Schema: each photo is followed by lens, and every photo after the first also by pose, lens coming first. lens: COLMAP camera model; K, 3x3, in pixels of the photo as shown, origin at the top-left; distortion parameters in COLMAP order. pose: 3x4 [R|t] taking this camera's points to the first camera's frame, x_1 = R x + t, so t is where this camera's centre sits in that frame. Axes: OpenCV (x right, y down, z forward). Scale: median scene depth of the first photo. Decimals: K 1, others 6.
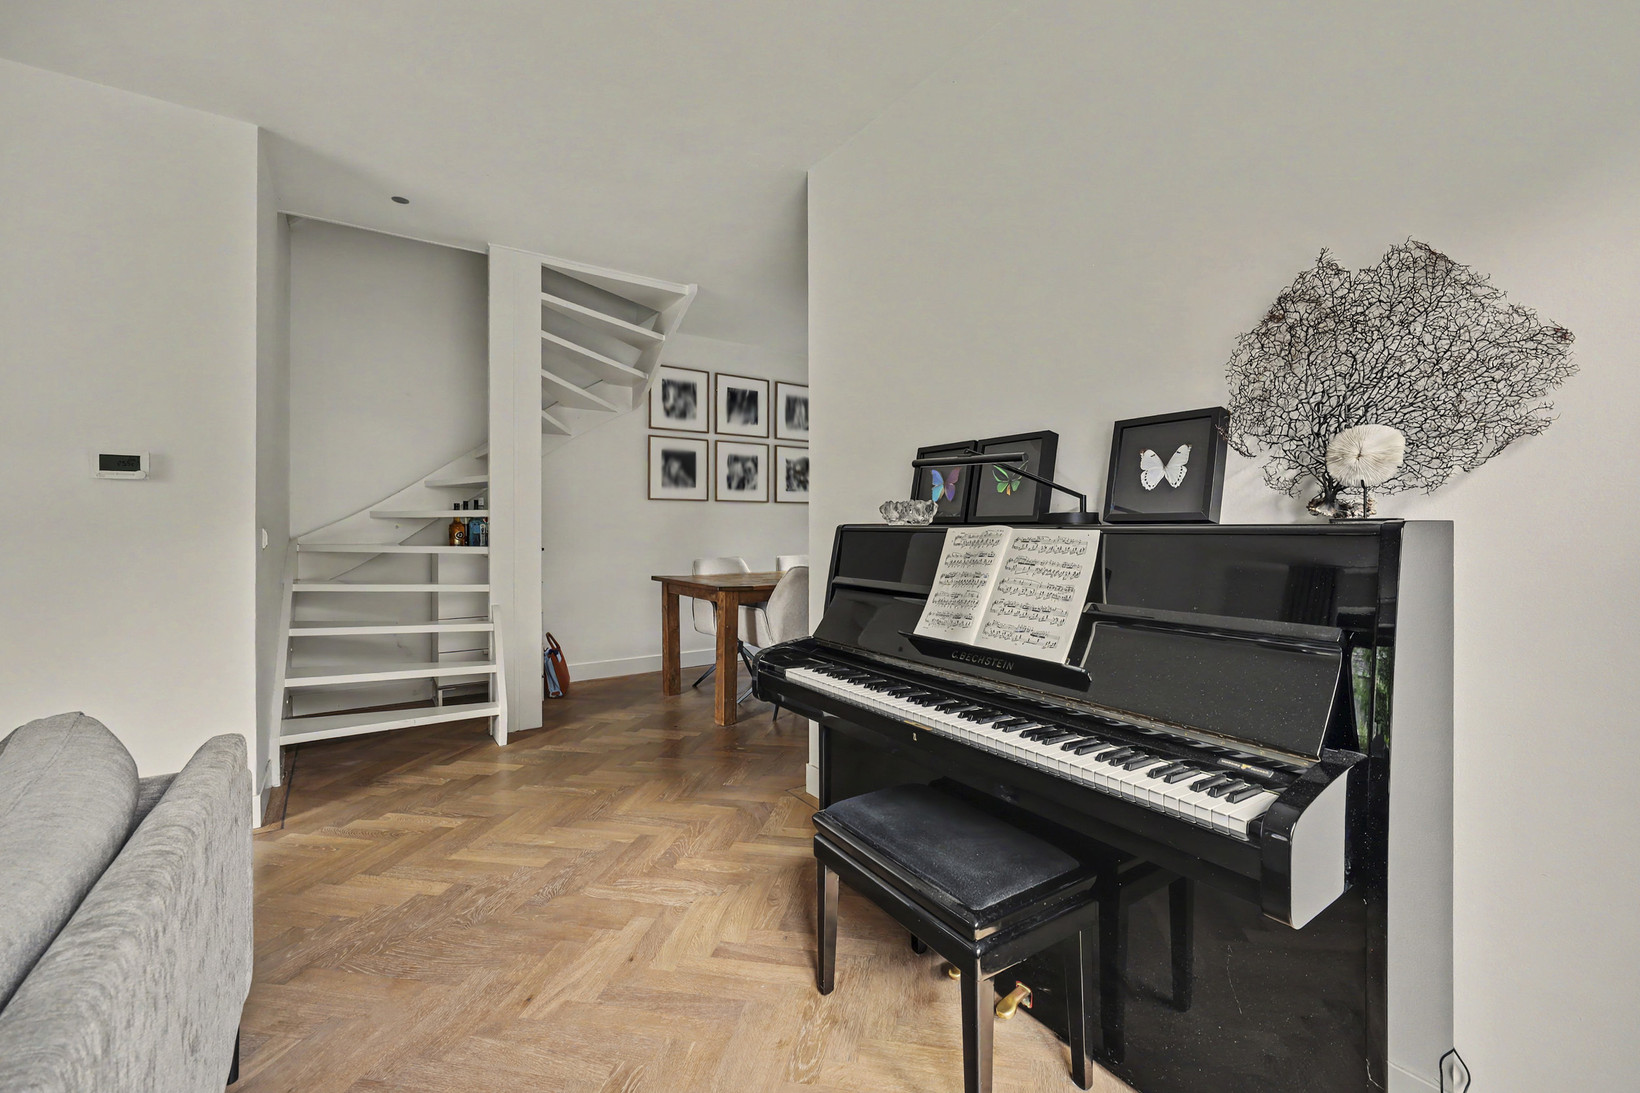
lens RADIAL K [[678.3, 0, 816.8], [0, 678.3, 526.9], [0, 0, 1]] dist [-0.002127, -0.000141]
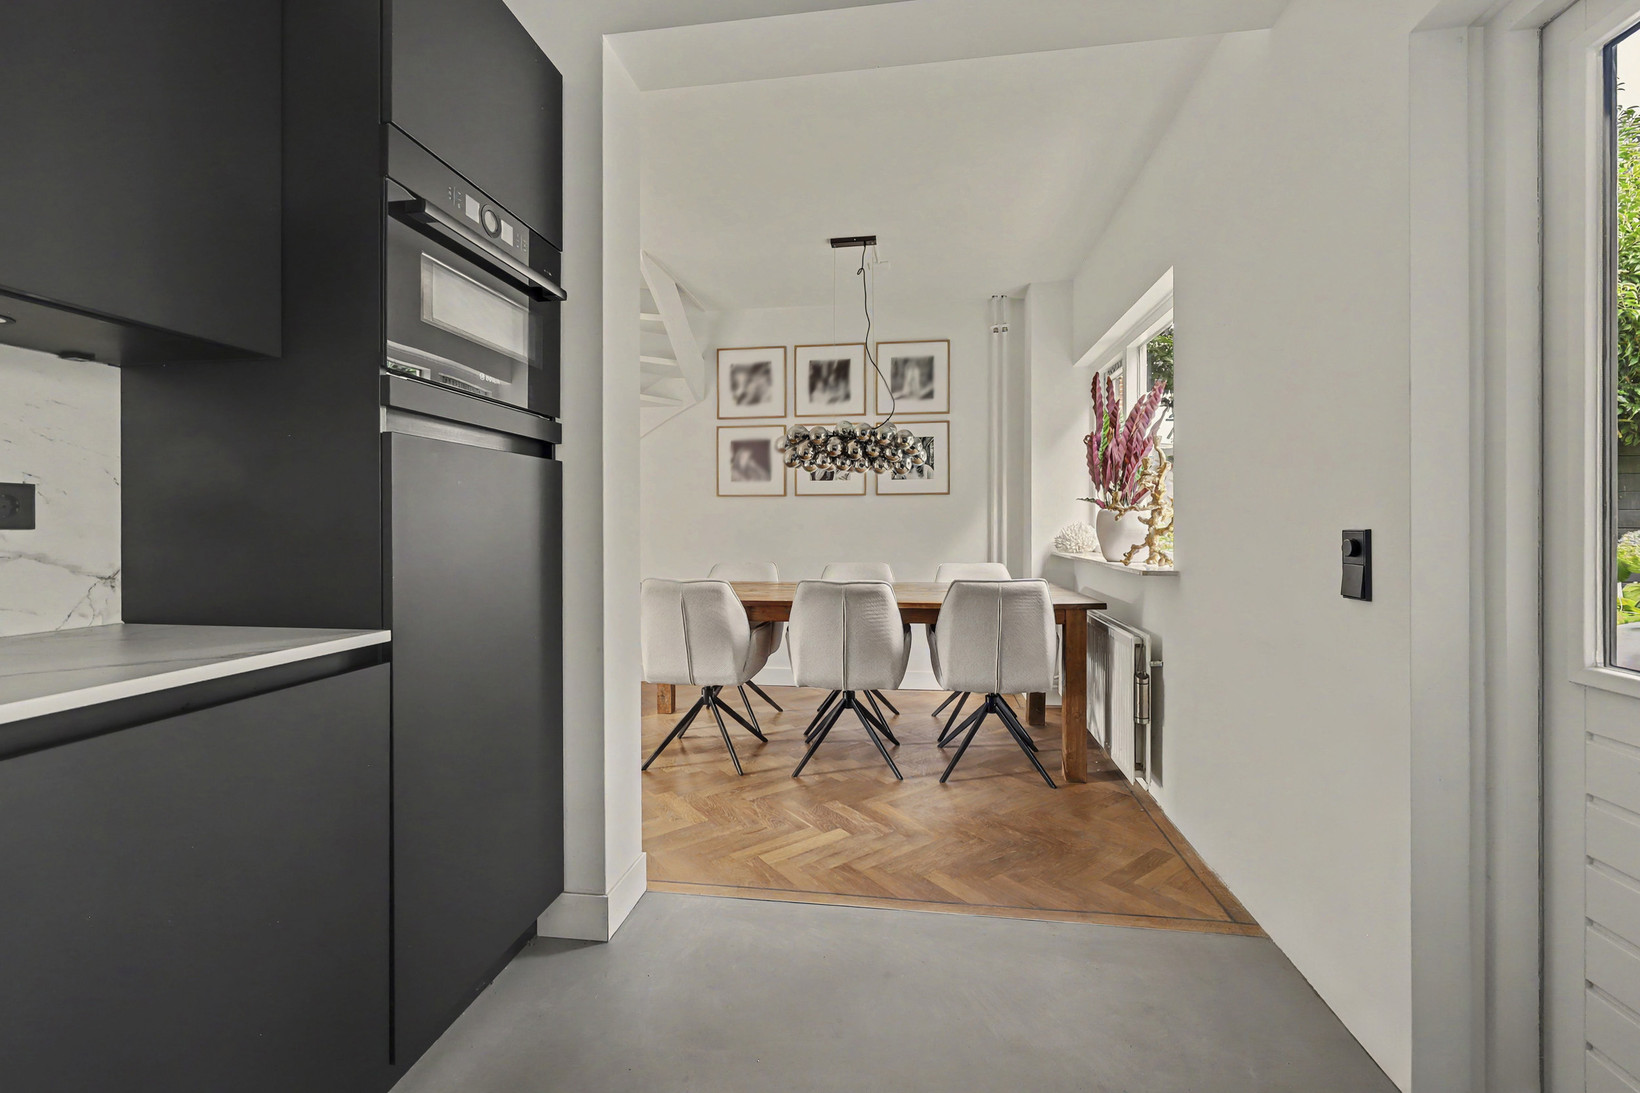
lens RADIAL K [[660.9, 0, 821.2], [0, 660.9, 531.3], [0, 0, 1]] dist [-0.001805, -0.000377]
pose [[0.718389, 0.003218, -0.695635, 0.486715], [0.001943, 0.999976, 0.006633, 0.002877], [0.695639, -0.006116, 0.718365, 0.439229]]
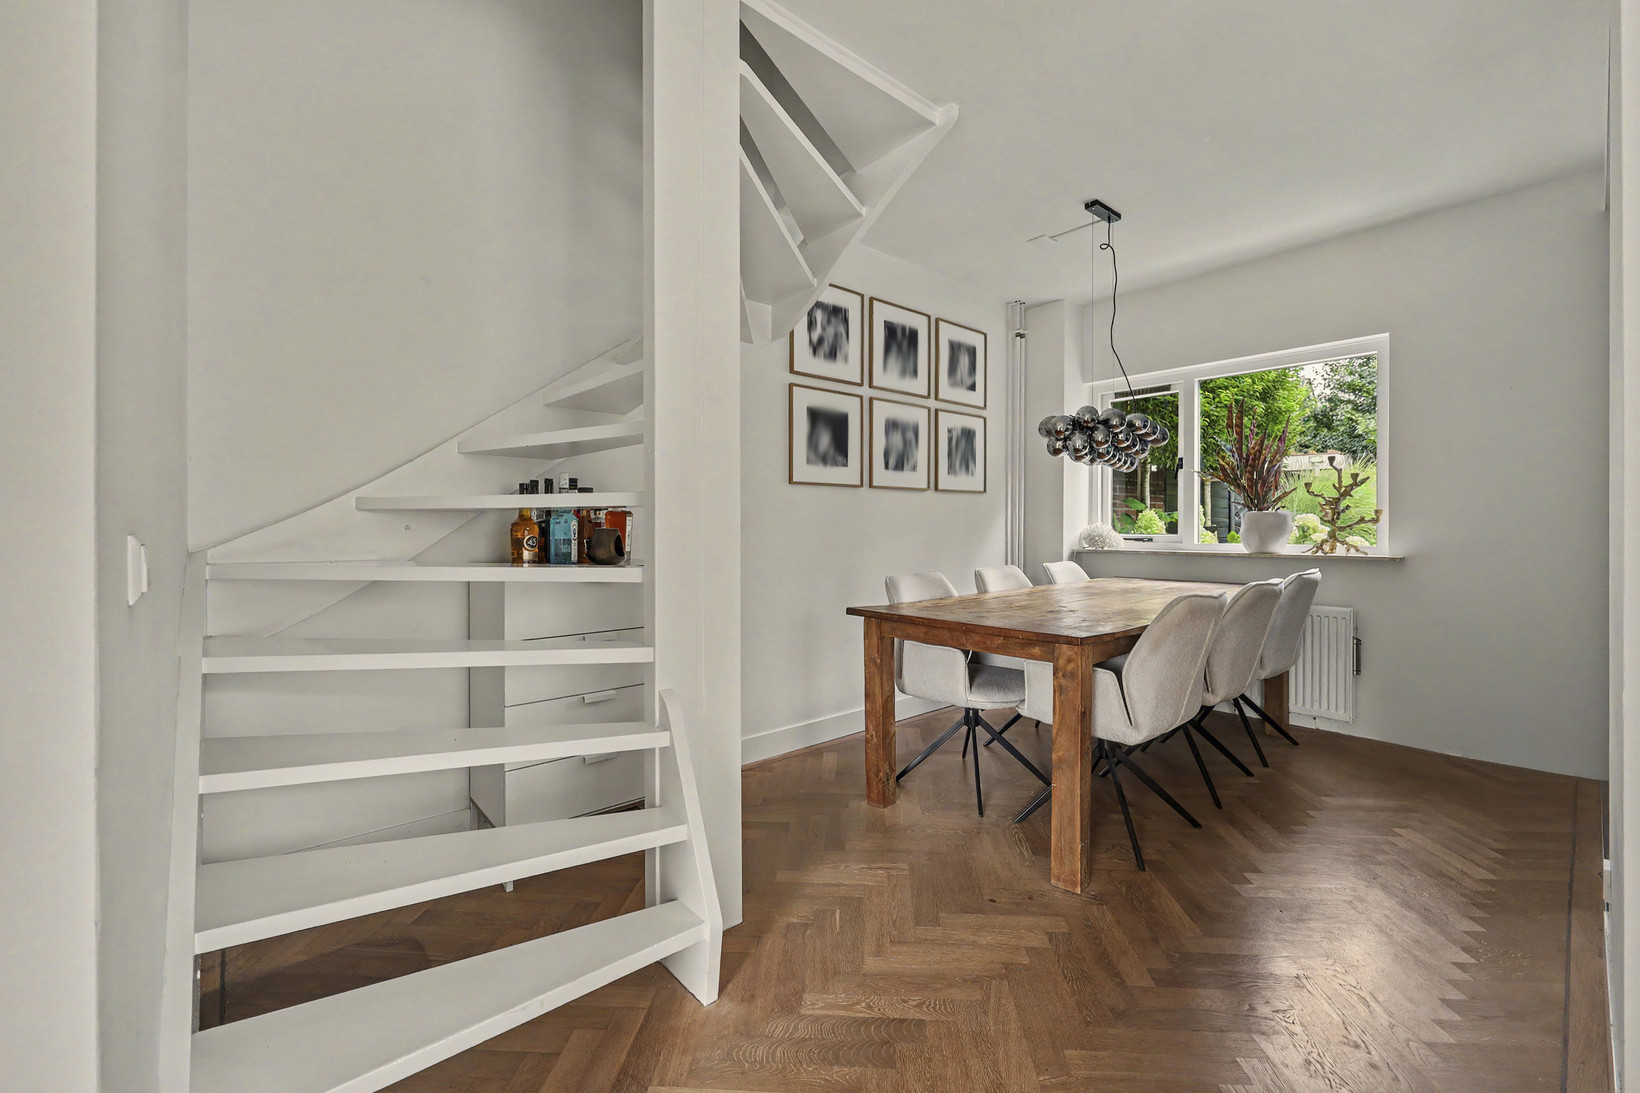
lens RADIAL K [[684.6, 0, 825.0], [0, 684.6, 525.2], [0, 0, 1]] dist [-0.000691, -0.000195]
pose [[0.993193, -0.004207, 0.116405, -0.288701], [0.004439, 0.999989, -0.001737, 0.000653], [-0.116396, 0.002242, 0.993200, 0.348894]]
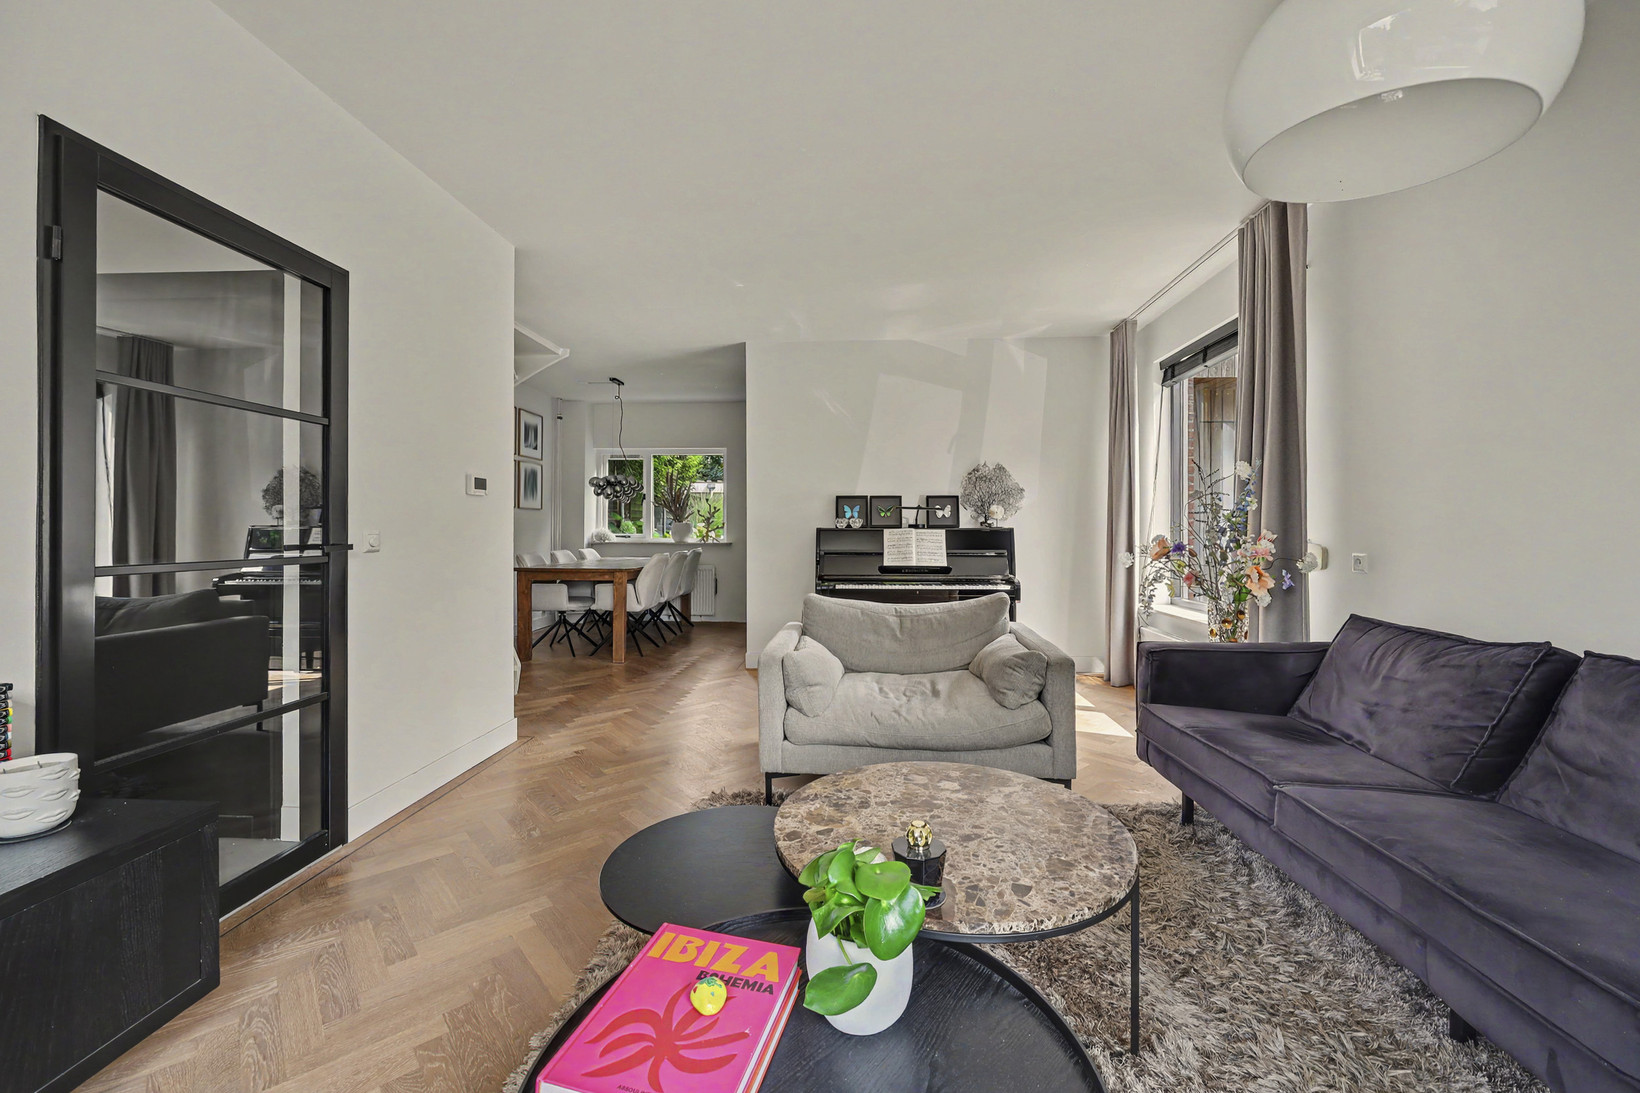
lens RADIAL K [[660.9, 0, 821.2], [0, 660.9, 531.3], [0, 0, 1]] dist [-0.001805, -0.000377]
pose [[0.625028, -0.005013, 0.780586, -0.719185], [0.000396, 0.999981, 0.006104, -0.002059], [-0.780602, -0.003506, 0.625018, -0.174911]]
